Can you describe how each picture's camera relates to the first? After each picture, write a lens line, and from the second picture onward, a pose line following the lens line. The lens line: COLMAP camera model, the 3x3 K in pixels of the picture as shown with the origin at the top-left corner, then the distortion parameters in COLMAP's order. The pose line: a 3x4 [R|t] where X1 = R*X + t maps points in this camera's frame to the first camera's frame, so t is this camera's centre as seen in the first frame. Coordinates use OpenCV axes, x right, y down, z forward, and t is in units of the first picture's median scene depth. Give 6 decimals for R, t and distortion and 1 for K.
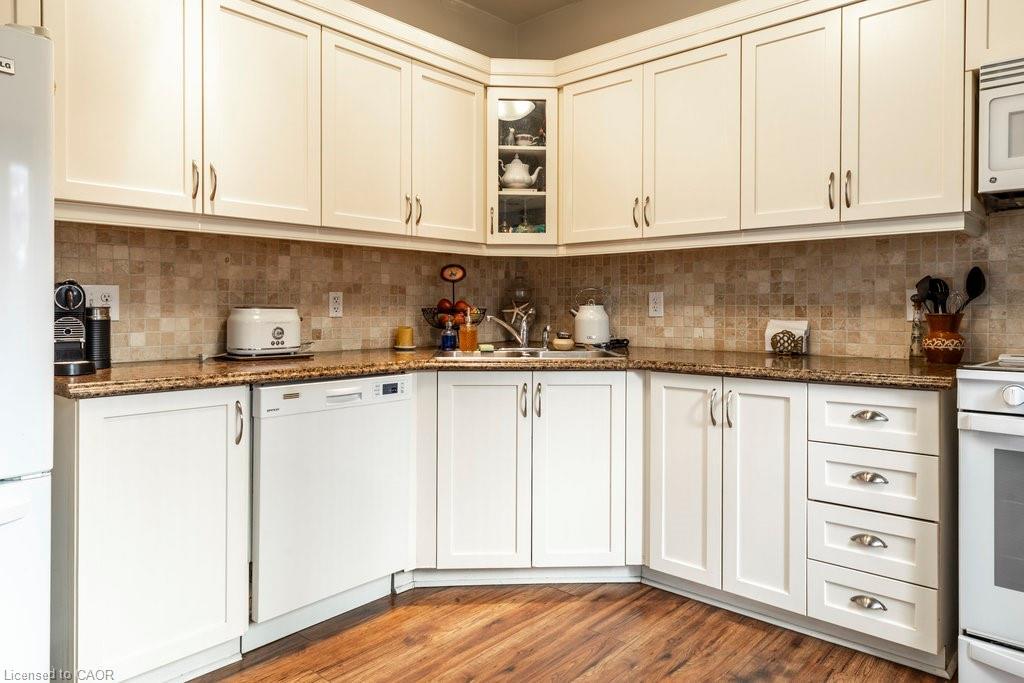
lens RADIAL K [[663.4, 0, 516.3], [0, 663.4, 312.4], [0, 0, 1]] dist [0.003555, -0.000095]
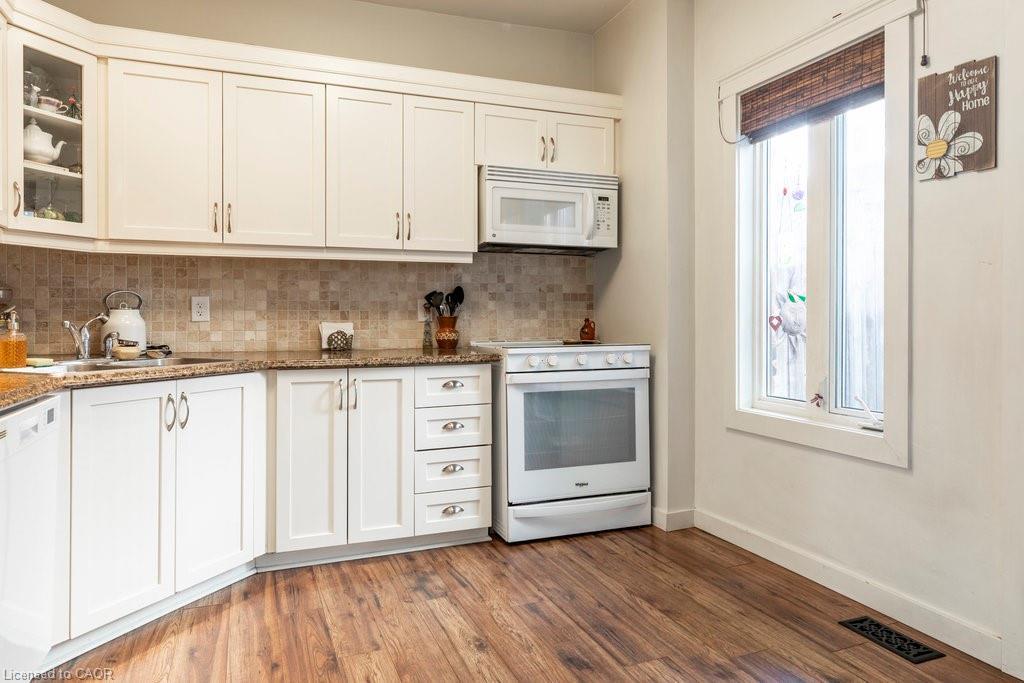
lens RADIAL K [[663.4, 0, 516.3], [0, 663.4, 312.4], [0, 0, 1]] dist [0.003555, -0.000095]
pose [[0.445787, 0.003589, 0.895132, -0.588737], [0.006509, 0.999953, -0.007250, 0.004647], [-0.895115, 0.009059, 0.445743, 0.164482]]
